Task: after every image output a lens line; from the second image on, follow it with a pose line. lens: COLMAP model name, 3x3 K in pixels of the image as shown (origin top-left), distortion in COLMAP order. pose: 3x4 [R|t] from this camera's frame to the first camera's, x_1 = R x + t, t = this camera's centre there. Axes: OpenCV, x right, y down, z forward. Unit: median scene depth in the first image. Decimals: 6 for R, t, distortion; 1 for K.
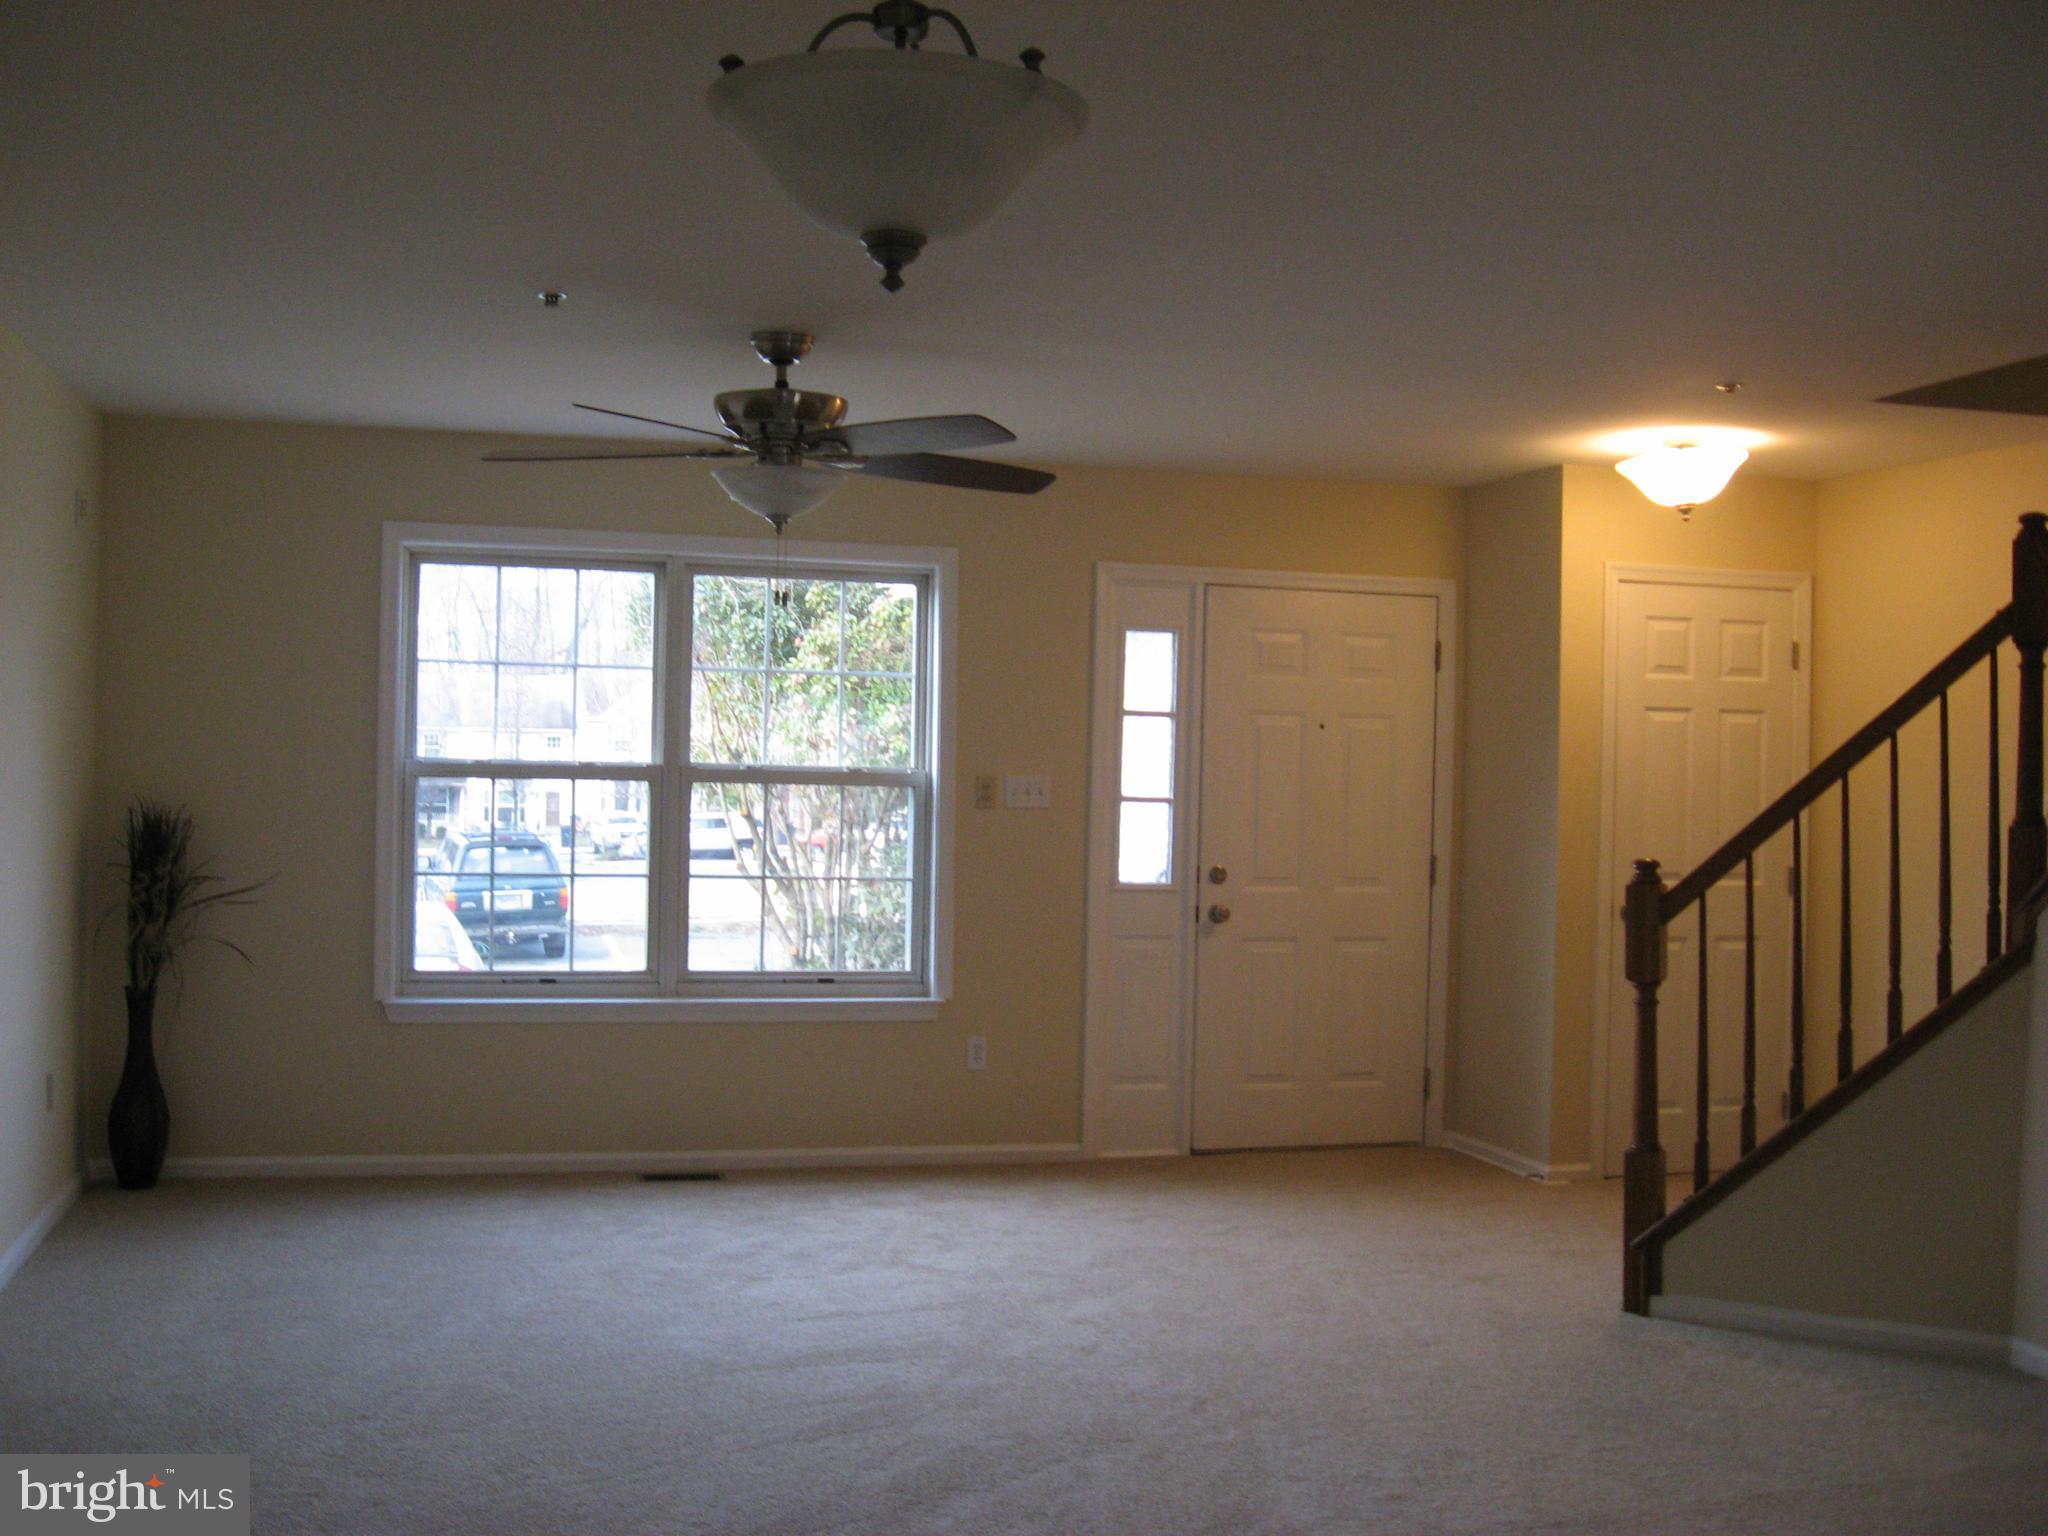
lens RADIAL K [[2124.9, 0, 1008.5], [0, 2124.9, 767.9], [0, 0, 1]] dist [-0.114104, 0.000000]
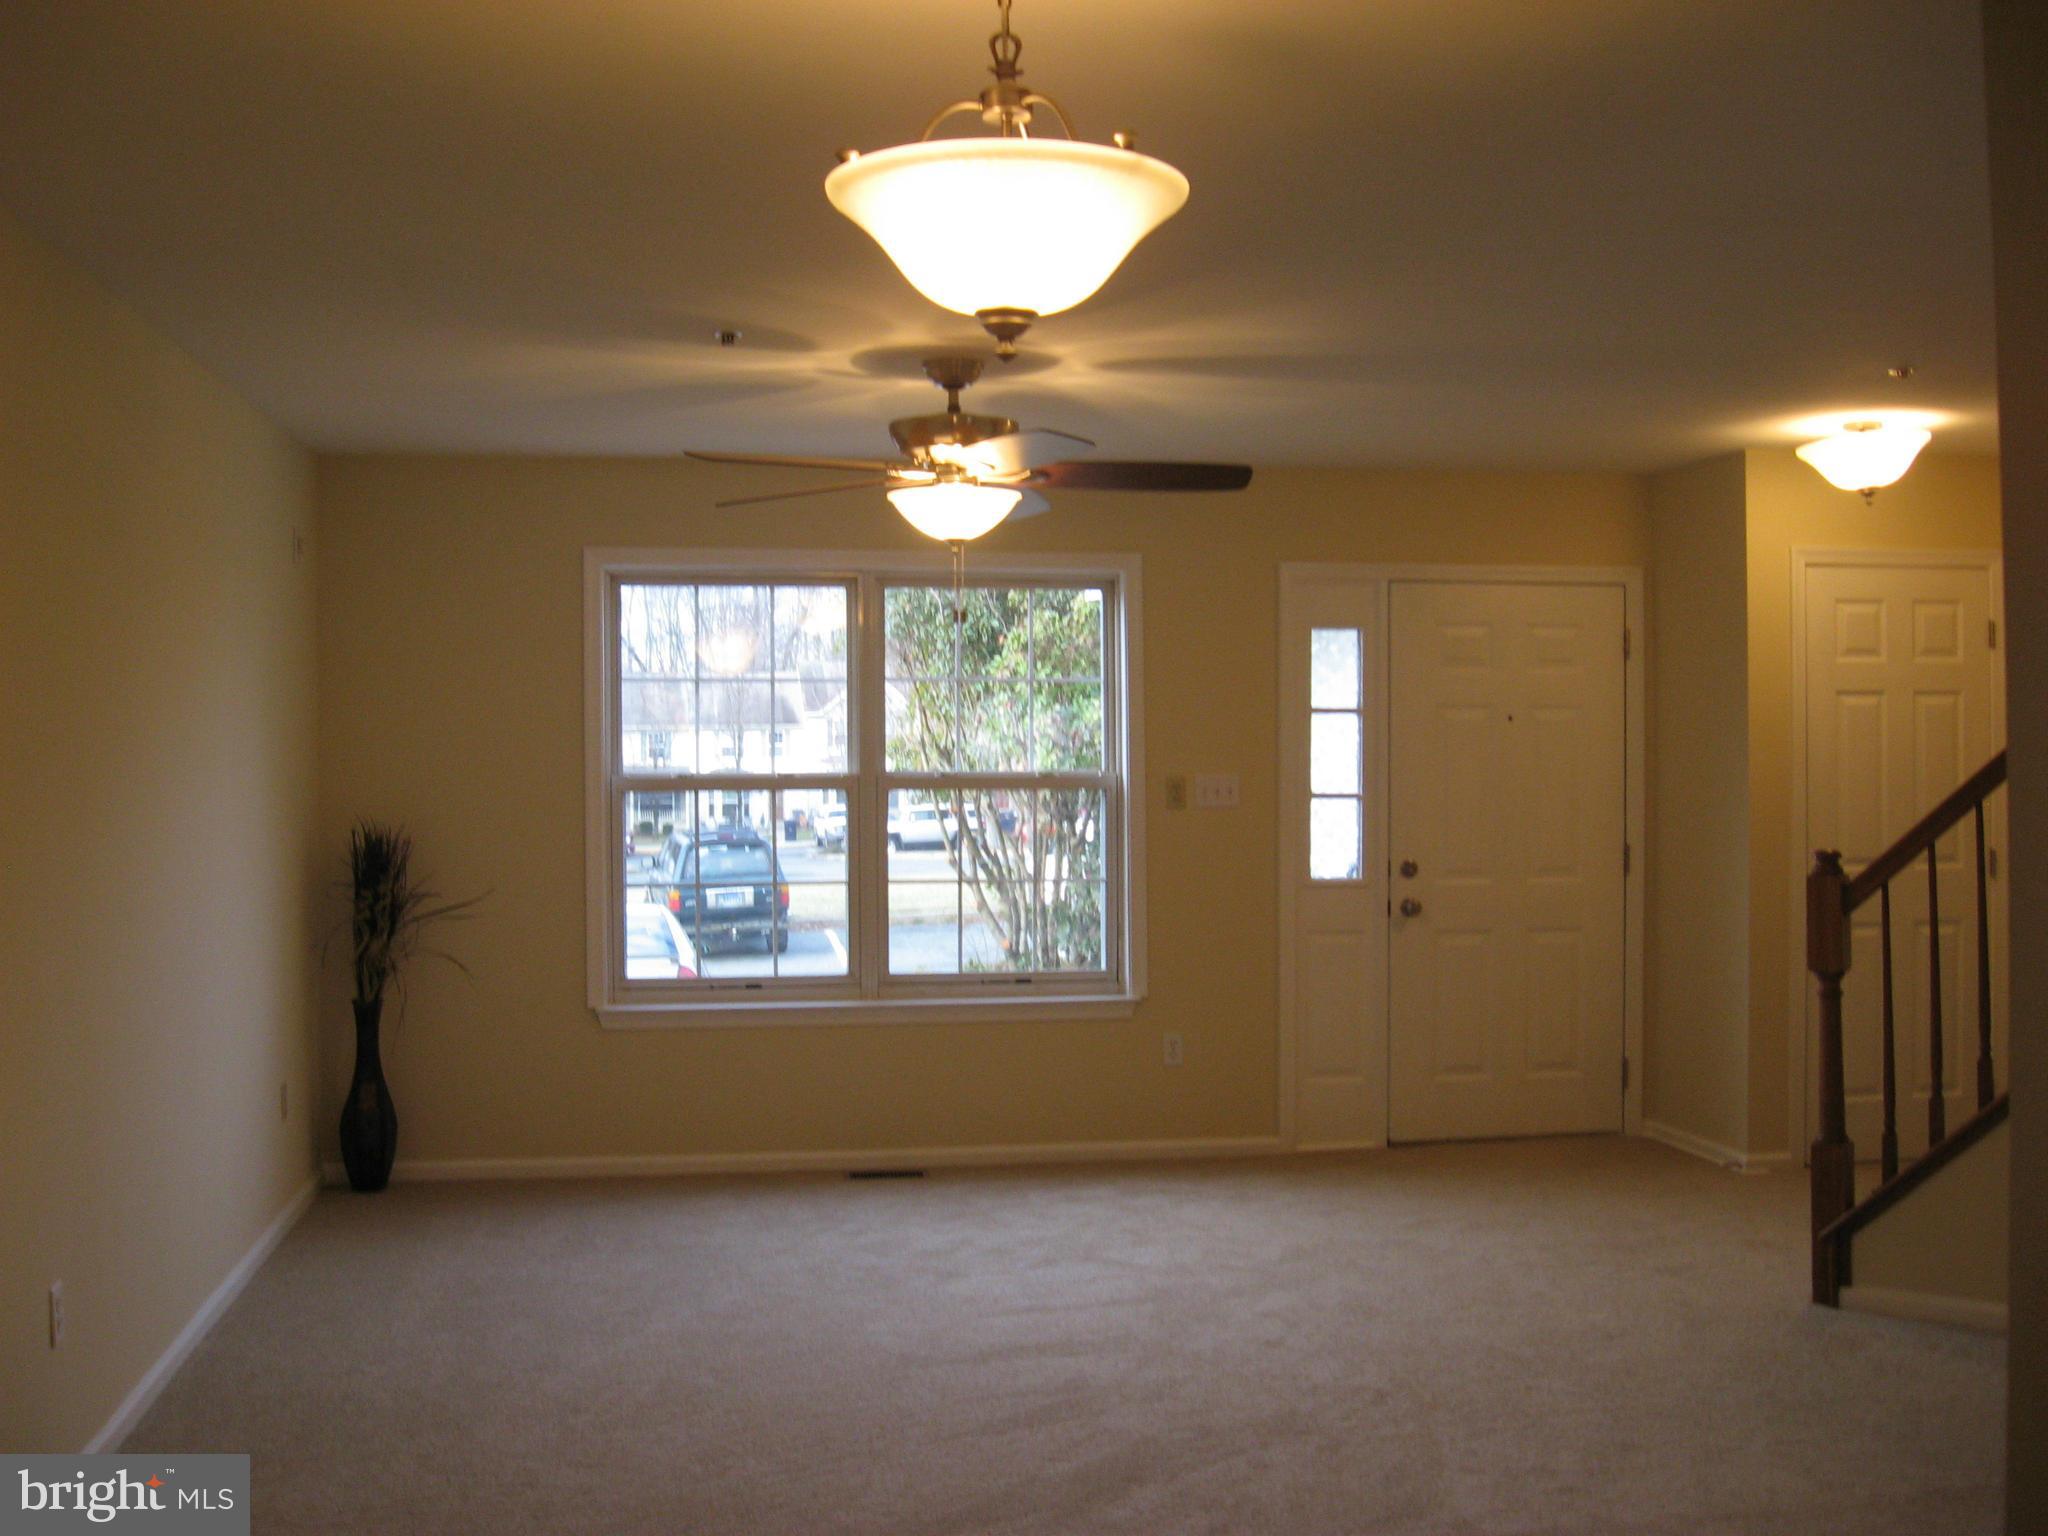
lens RADIAL K [[2124.9, 0, 1015.3], [0, 2124.9, 766.5], [0, 0, 1]] dist [-0.114104, 0.000000]
pose [[0.994671, -0.024682, -0.100103, 0.018117], [0.025288, 0.999669, 0.004784, -0.009521], [0.099952, -0.007290, 0.994966, -0.021310]]
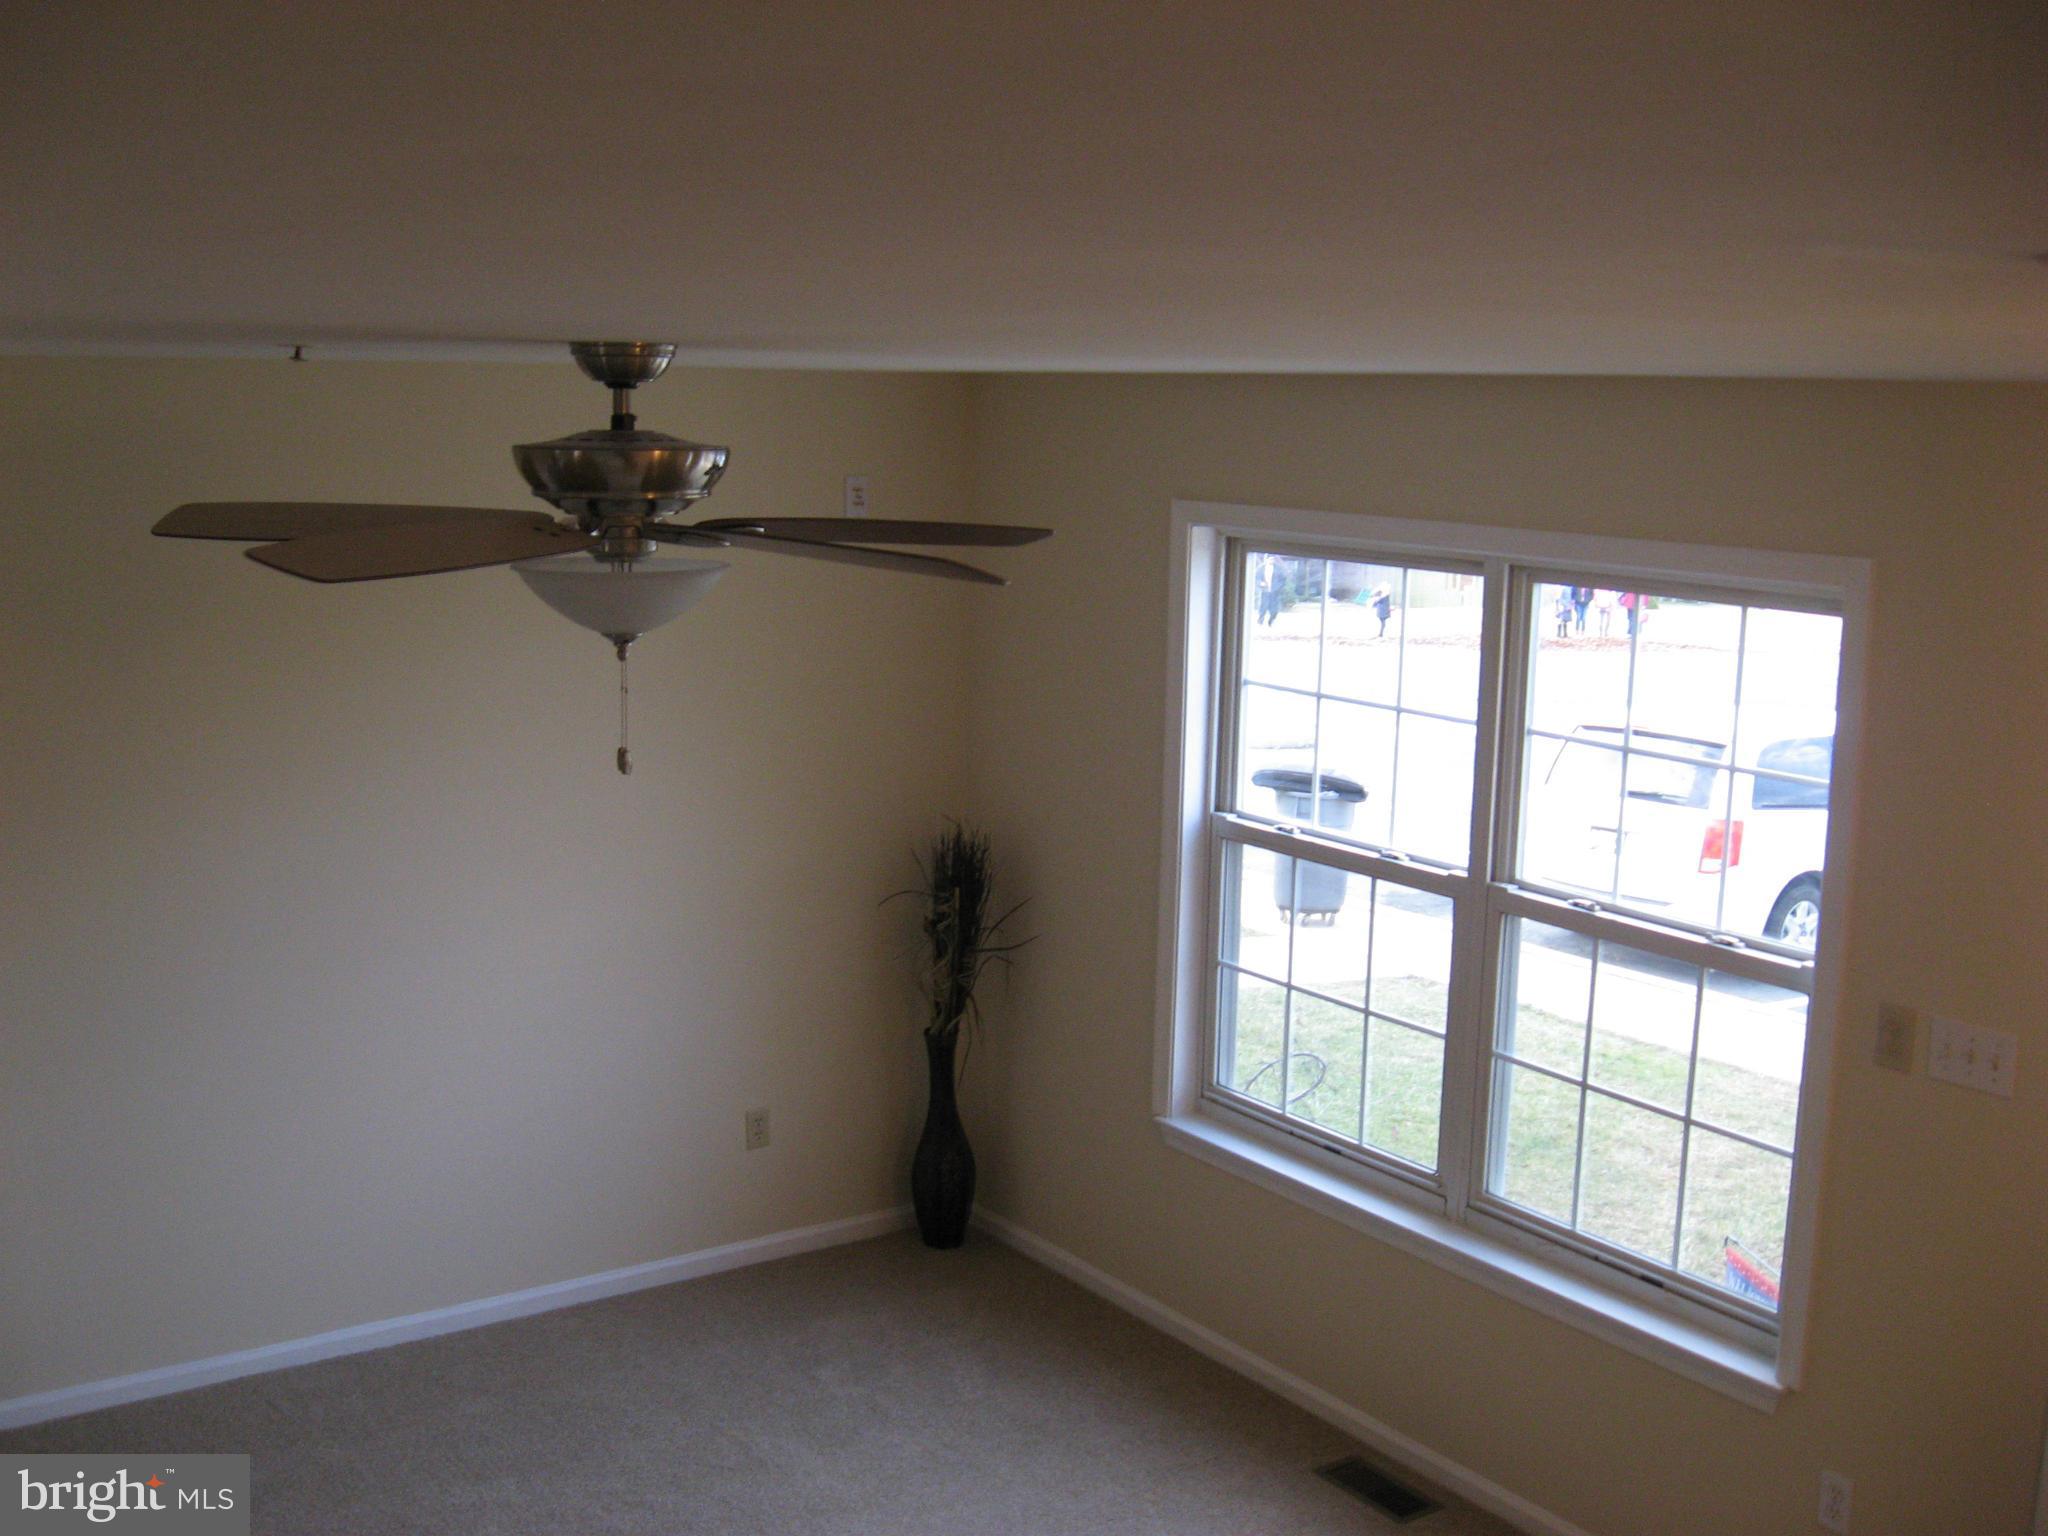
lens RADIAL K [[2124.9, 0, 1018.8], [0, 2124.9, 765.2], [0, 0, 1]] dist [-0.114104, 0.000000]
pose [[0.331287, 0.138126, -0.933365, 0.455531], [-0.015712, 0.989897, 0.140915, -0.145647], [0.943399, -0.032018, 0.330110, 0.773223]]
